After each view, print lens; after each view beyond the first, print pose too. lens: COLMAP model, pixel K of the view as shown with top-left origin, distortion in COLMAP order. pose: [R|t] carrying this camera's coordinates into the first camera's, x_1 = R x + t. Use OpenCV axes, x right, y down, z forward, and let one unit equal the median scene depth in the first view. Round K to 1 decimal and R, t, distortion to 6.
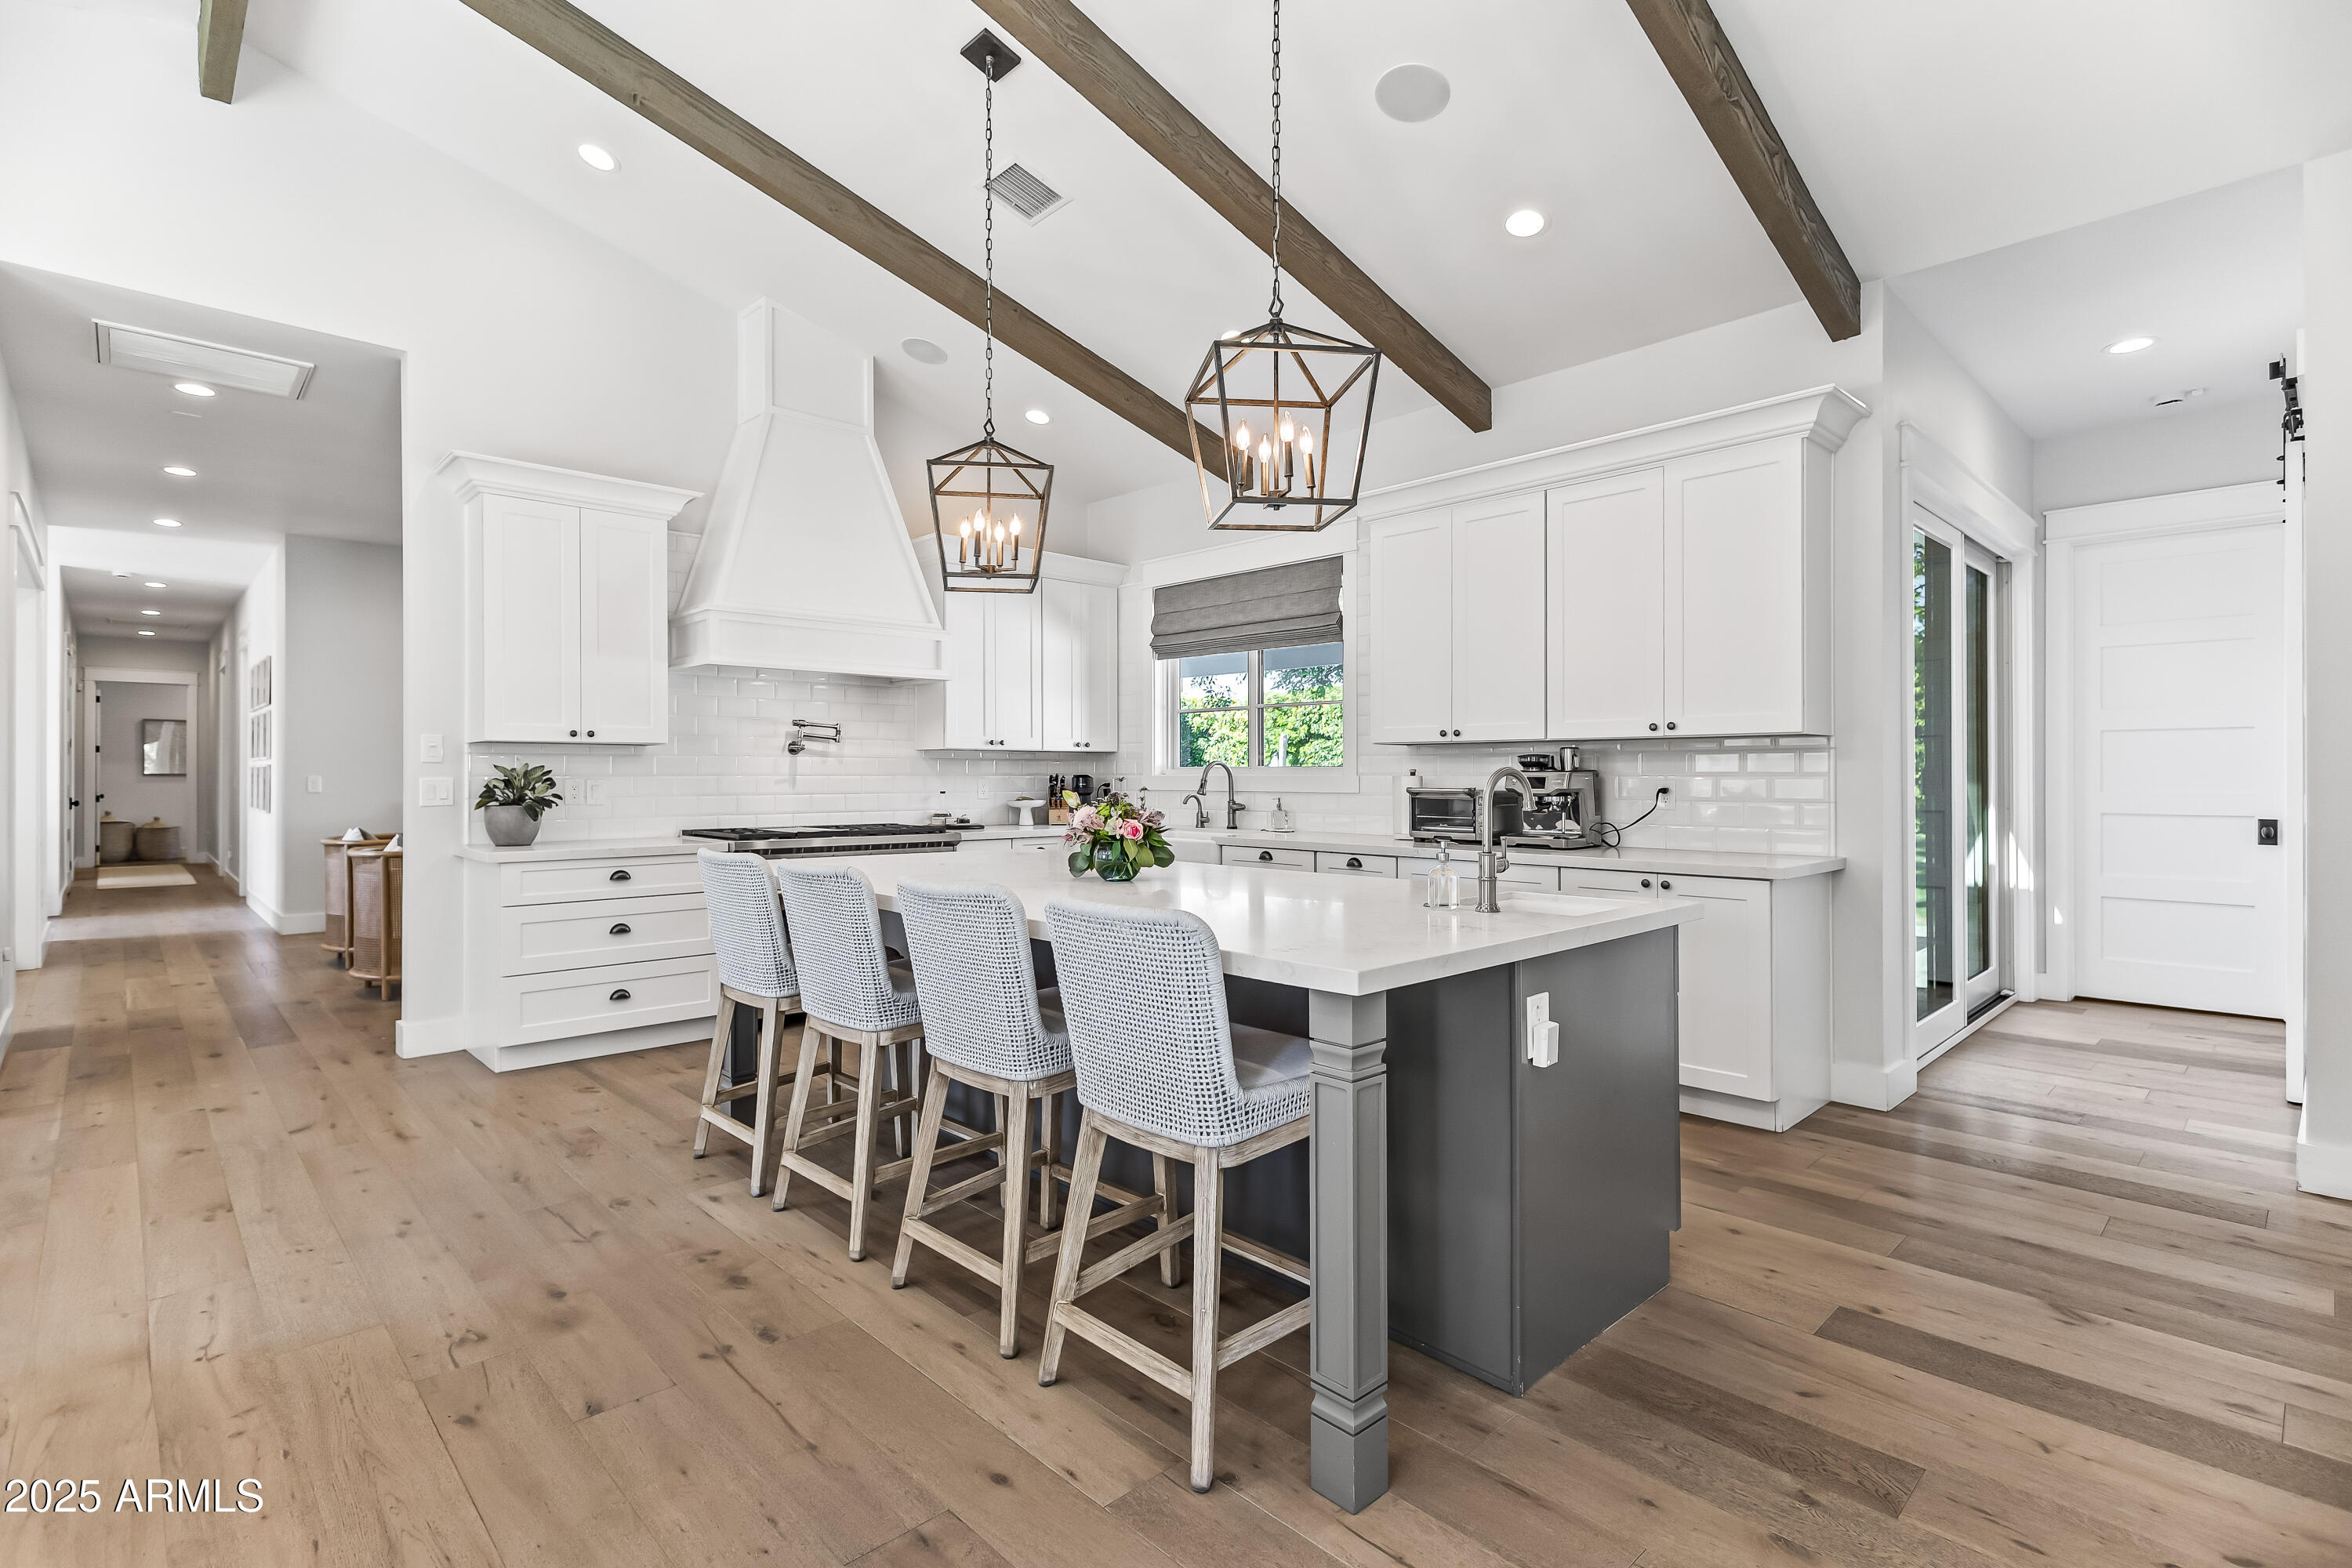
lens RADIAL K [[1098.8, 0, 1176.0], [0, 1098.8, 784.0], [0, 0, 1]] dist [0.003759, -0.000384]
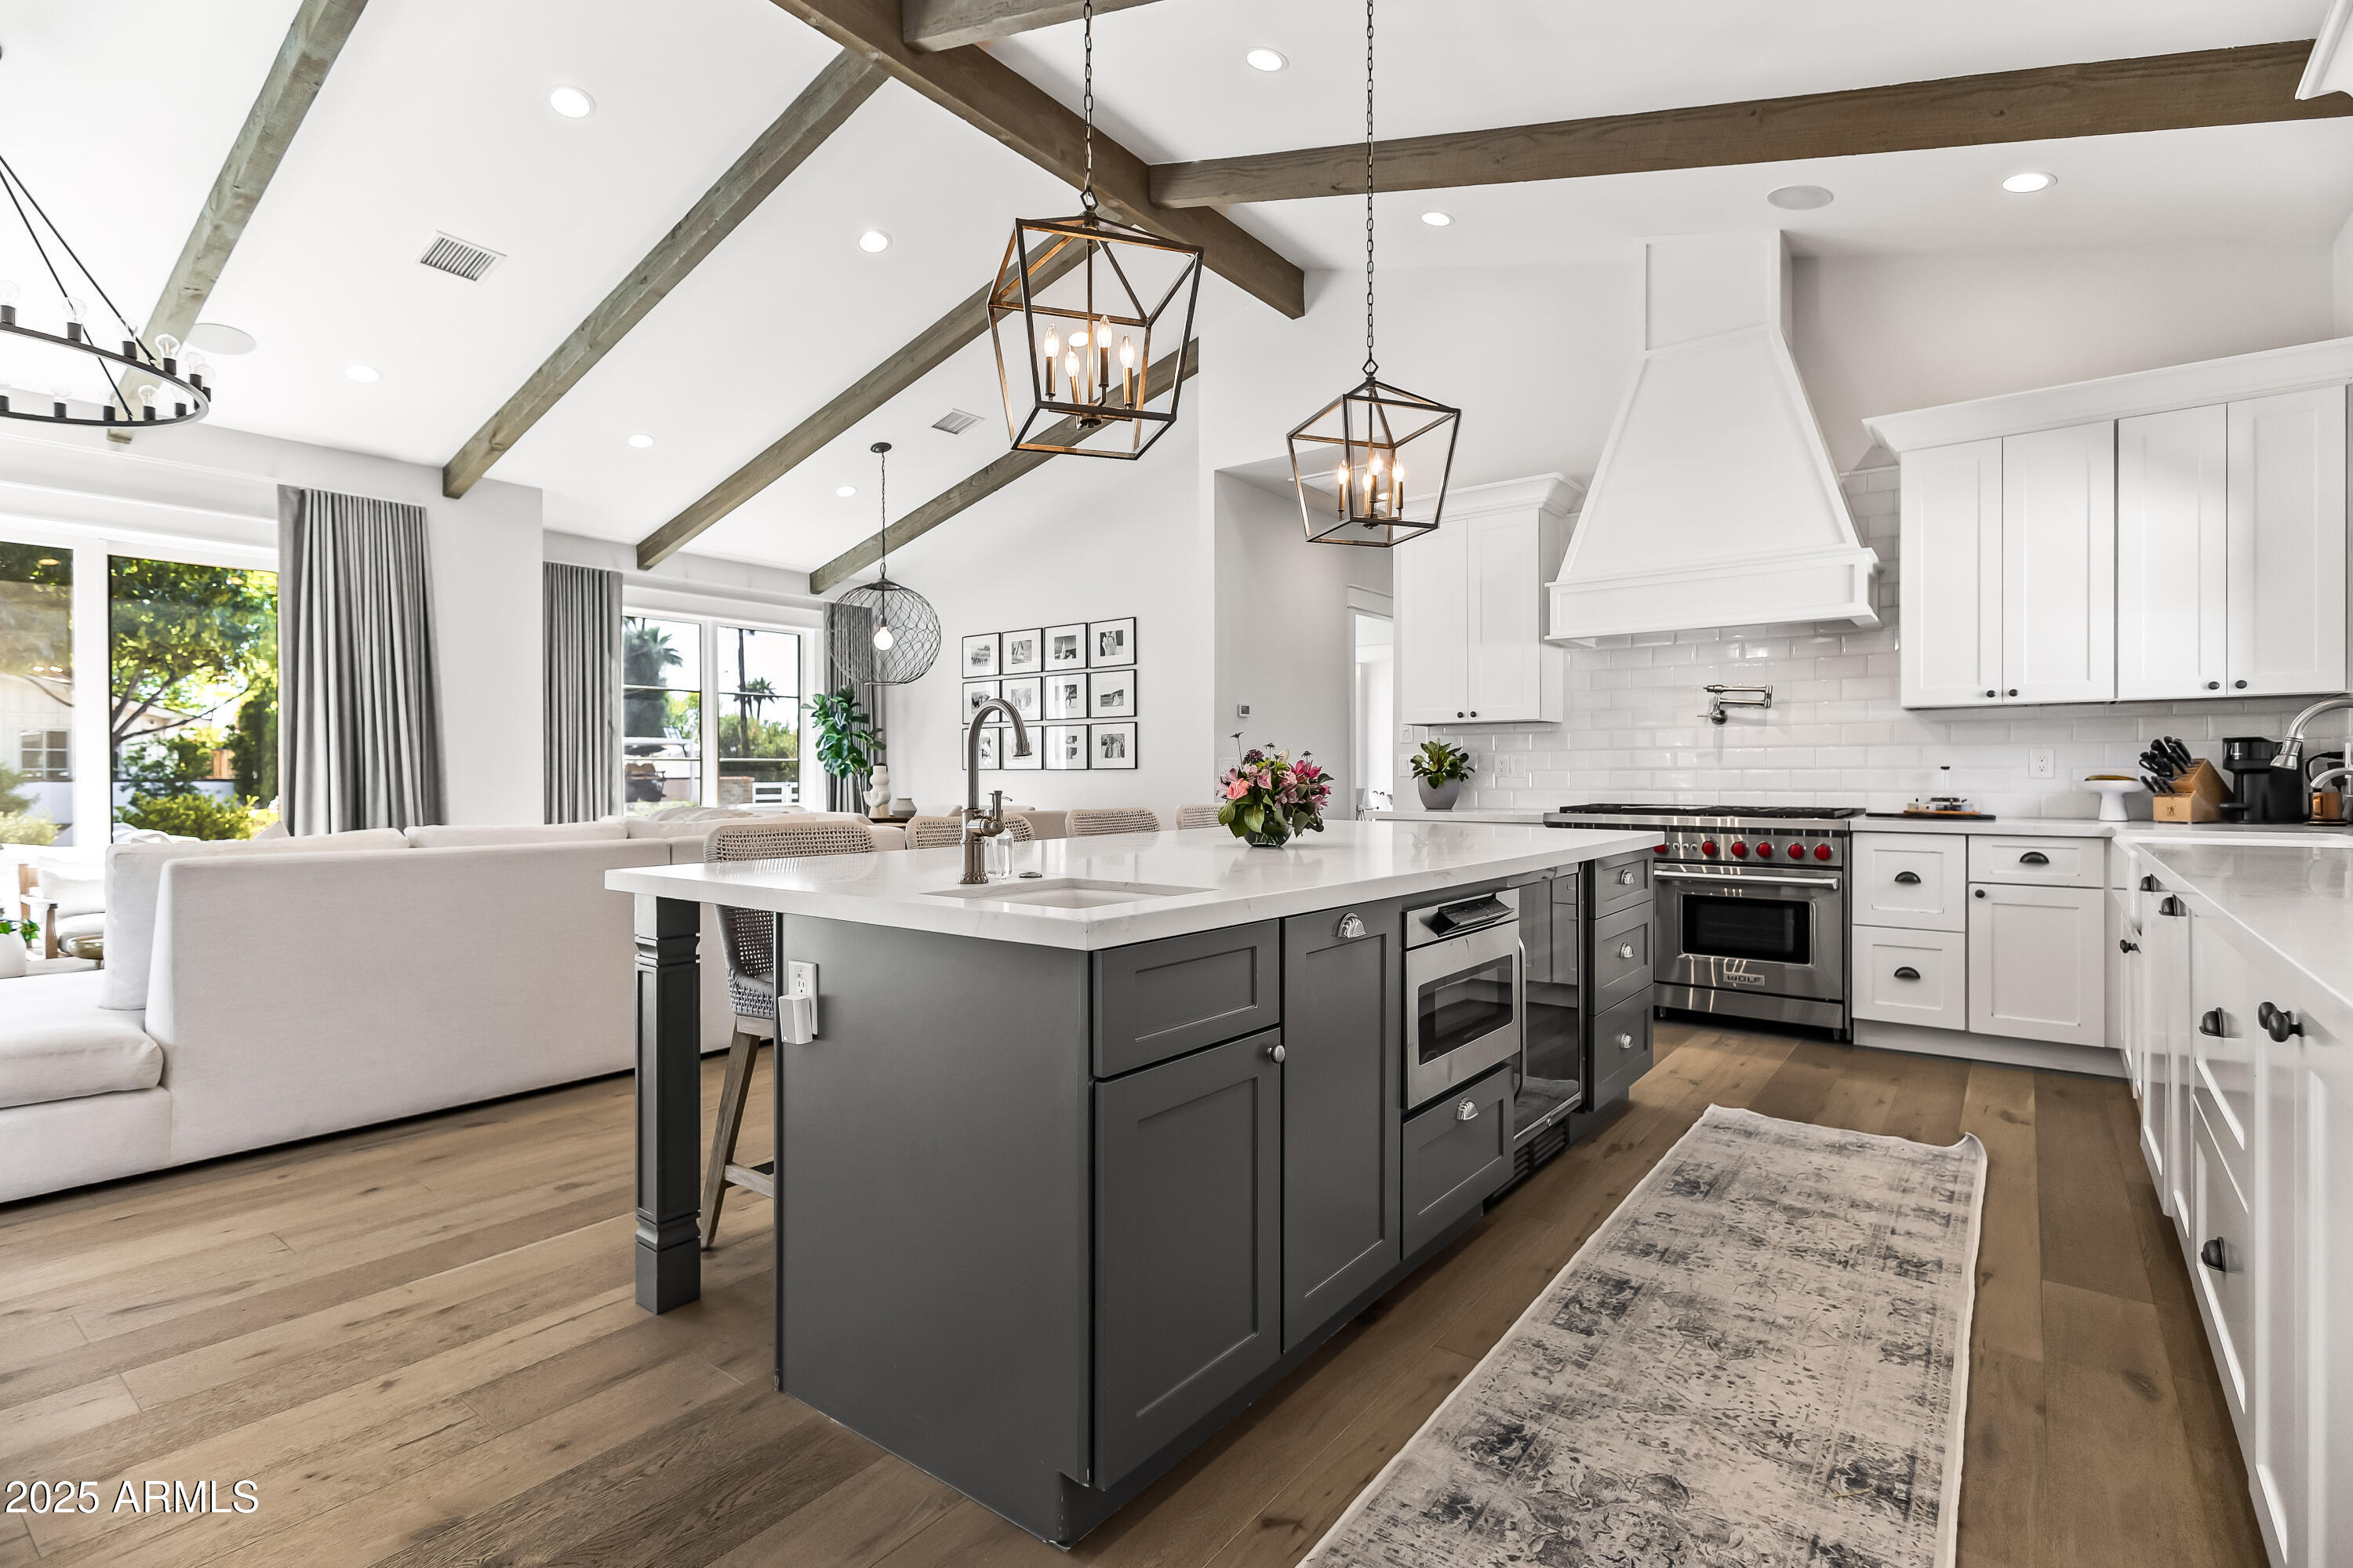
lens RADIAL K [[1104.6, 0, 1176.5], [0, 1104.6, 784.0], [0, 0, 1]] dist [0.021599, -0.001382]
pose [[0.150665, 0.009246, -0.988542, 0.547589], [-0.004427, 0.999953, 0.008678, 0.017875], [0.988575, 0.003069, 0.150699, 0.508701]]
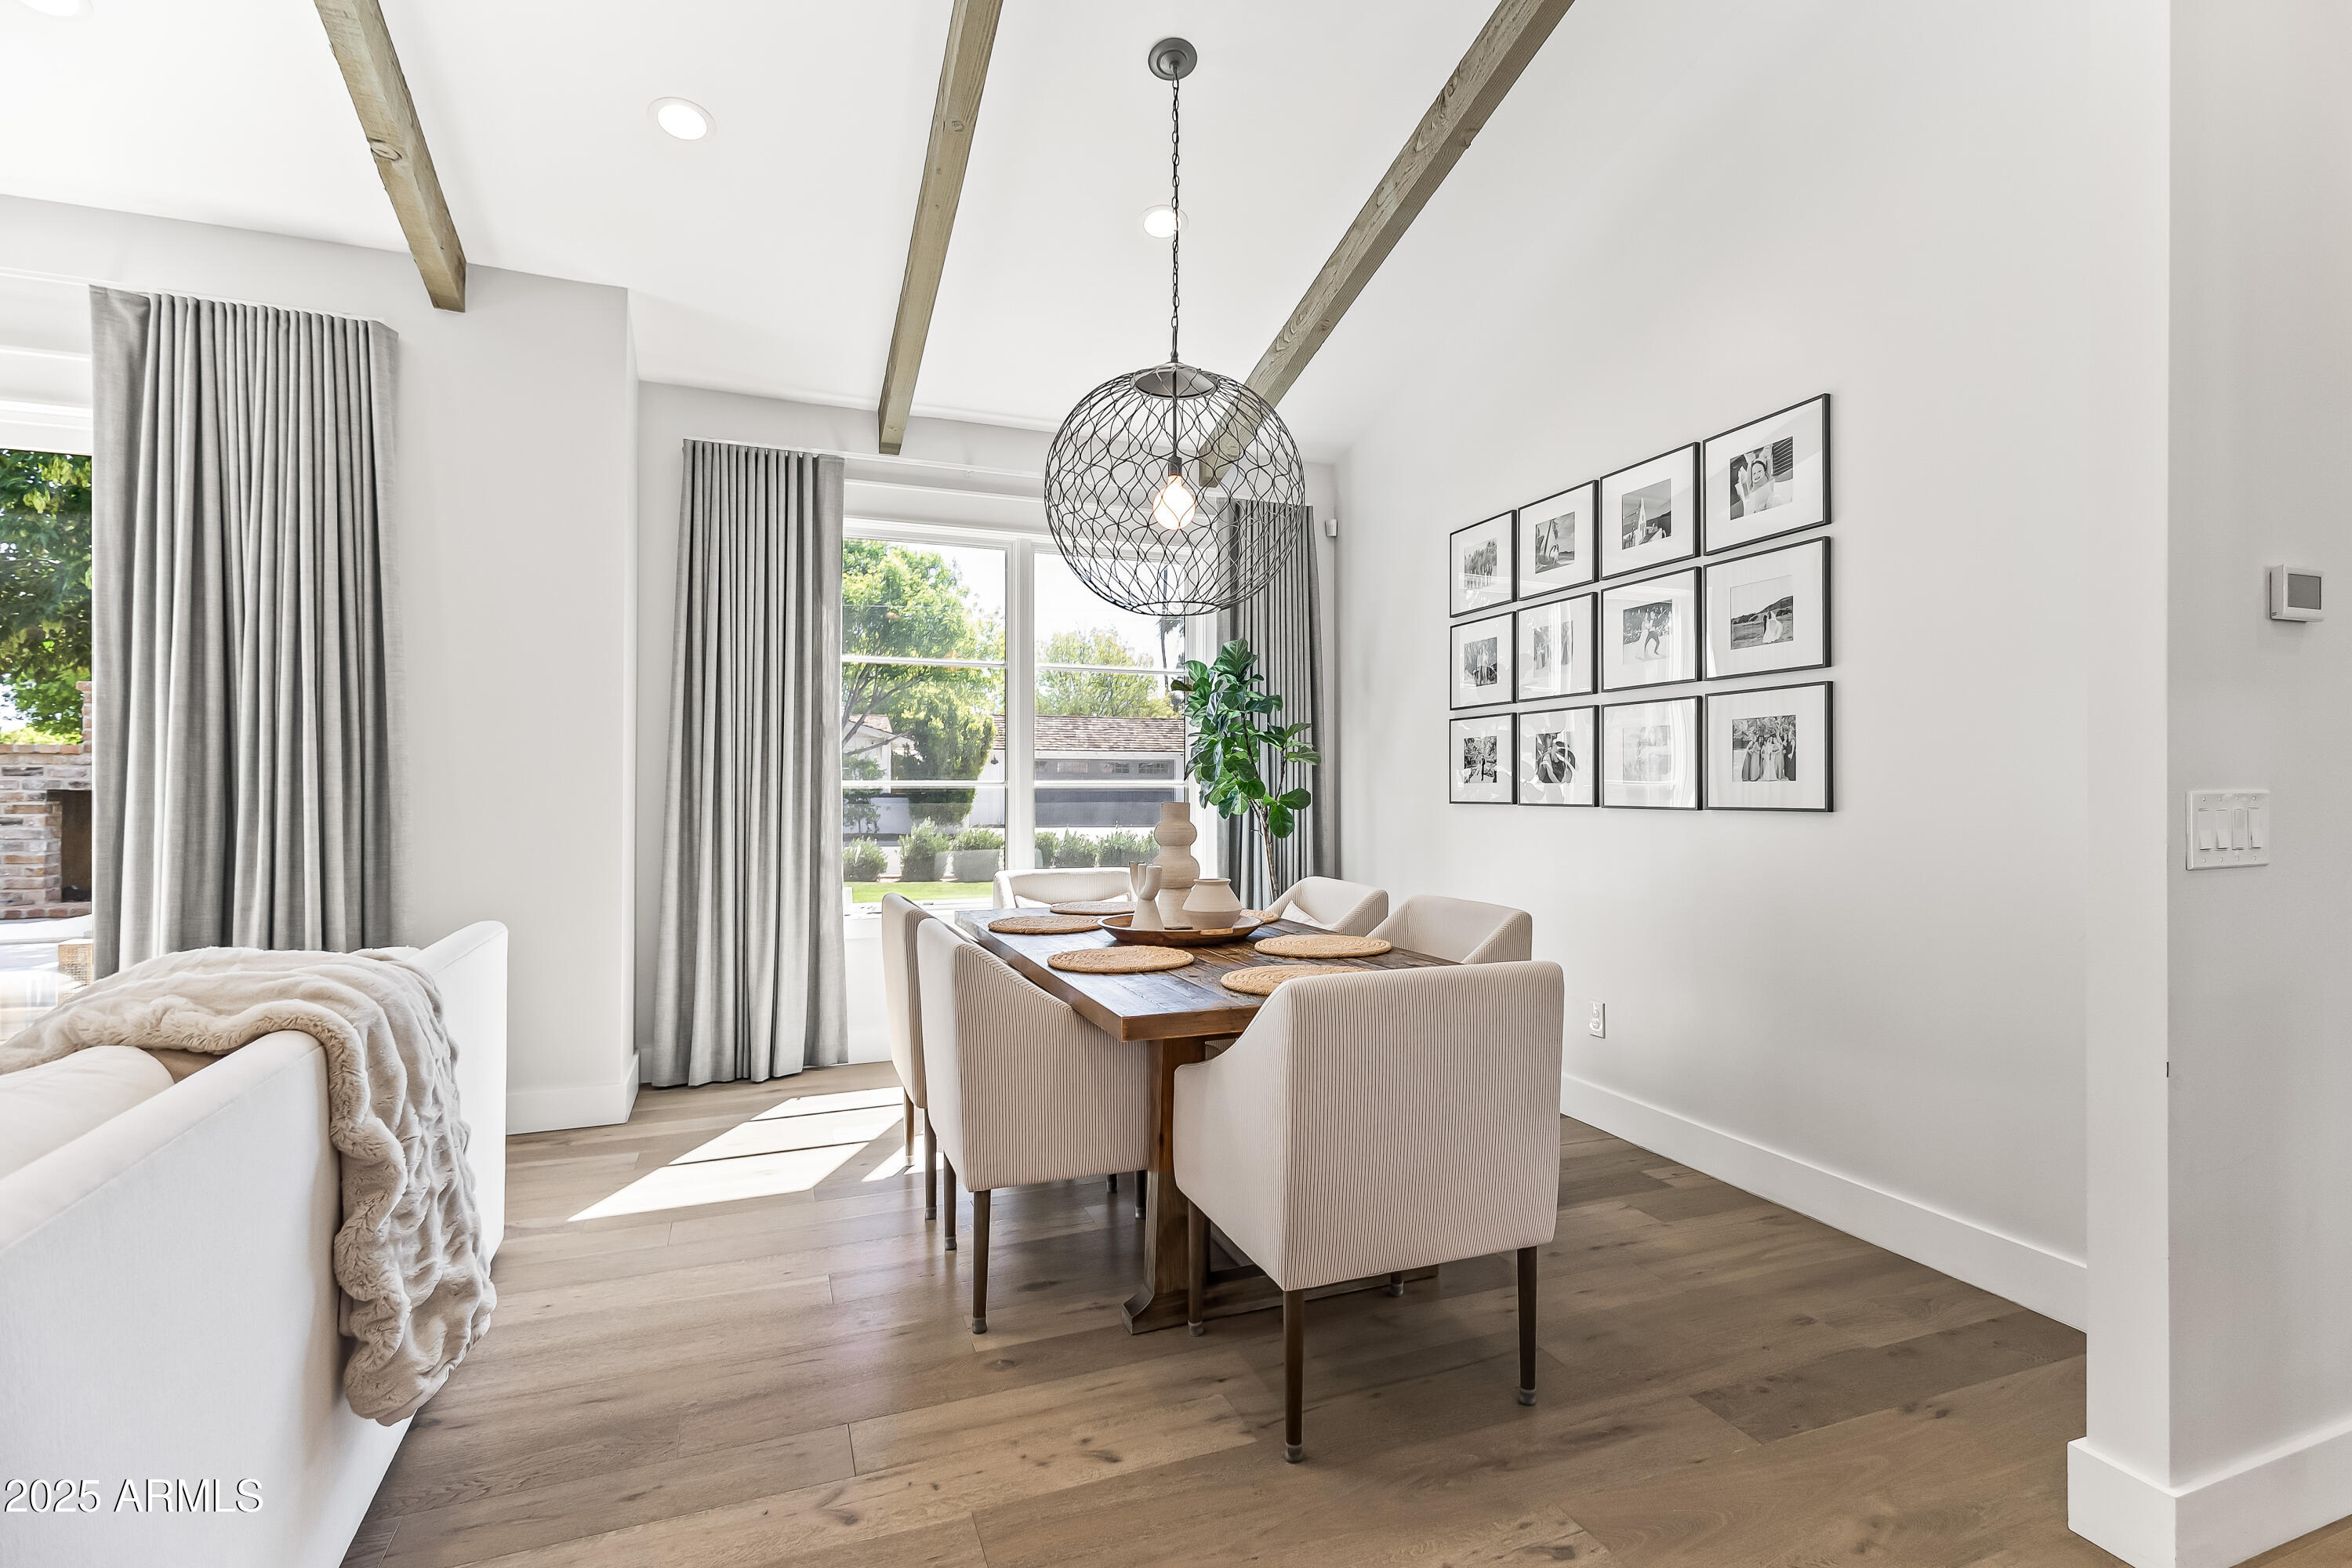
lens RADIAL K [[1184.4, 0, 1273.3], [0, 1184.4, 785.3], [0, 0, 1]] dist [0.006330, -0.006102]
pose [[-0.346383, -0.004988, -0.938080, -0.402317], [-0.009203, 0.999956, -0.001919, -0.000571], [0.938048, 0.007969, -0.346414, 0.639846]]
